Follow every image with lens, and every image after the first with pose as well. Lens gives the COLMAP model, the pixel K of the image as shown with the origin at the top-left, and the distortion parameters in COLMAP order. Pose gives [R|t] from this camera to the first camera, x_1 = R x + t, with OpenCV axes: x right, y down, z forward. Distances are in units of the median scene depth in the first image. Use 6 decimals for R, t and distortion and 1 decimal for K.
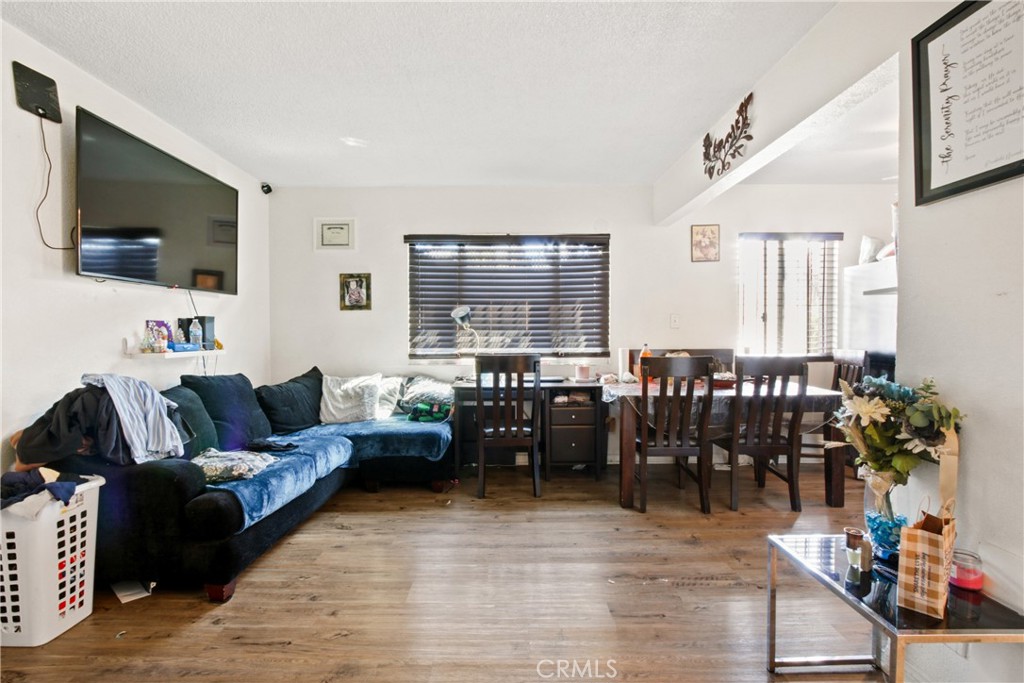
lens RADIAL K [[483.6, 0, 497.0], [0, 483.6, 345.3], [0, 0, 1]] dist [-0.014965, 0.000009]
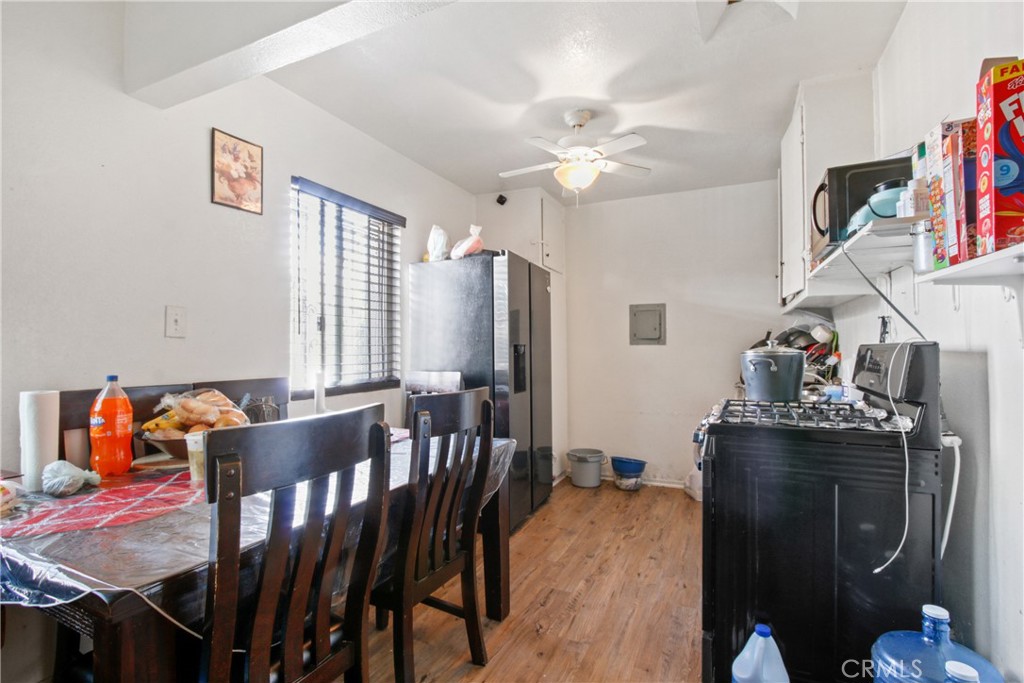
lens RADIAL K [[483.6, 0, 506.6], [0, 483.6, 342.7], [0, 0, 1]] dist [-0.016767, 0.000298]
pose [[0.414923, 0.014096, 0.909747, 0.095281], [0.024390, 0.999348, -0.026609, -0.011253], [-0.909530, 0.033230, 0.414309, 0.578180]]
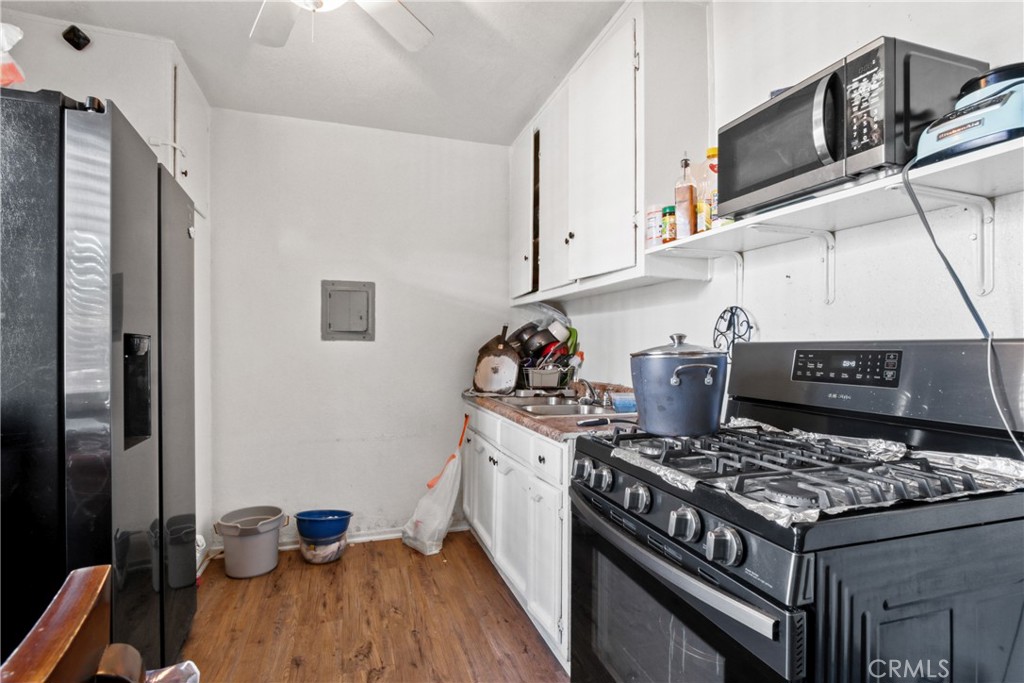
lens RADIAL K [[483.6, 0, 497.0], [0, 483.6, 345.3], [0, 0, 1]] dist [-0.014965, 0.000009]
pose [[-0.315483, 0.003628, 0.948924, 0.410908], [0.020655, 0.999782, 0.003045, -0.017306], [-0.948707, 0.020561, -0.315489, 0.747703]]
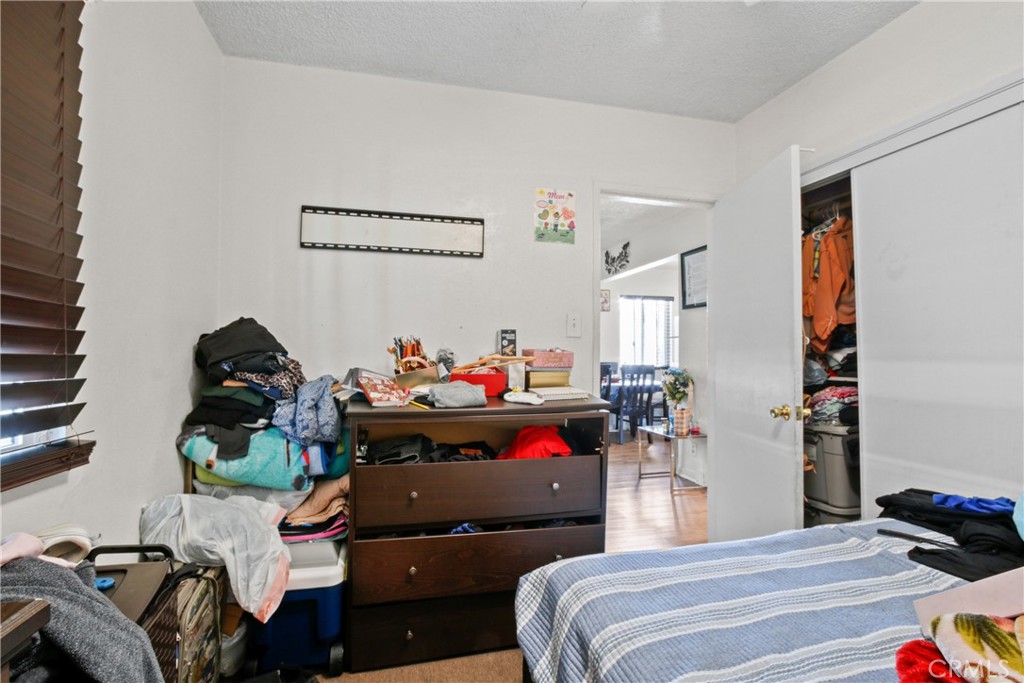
lens RADIAL K [[483.6, 0, 497.0], [0, 483.6, 345.3], [0, 0, 1]] dist [-0.014965, 0.000009]
pose [[0.972443, 0.009885, 0.232932, -0.357816], [-0.000147, 0.999127, -0.041787, 0.020811], [-0.233142, 0.040601, 0.971595, -0.624200]]
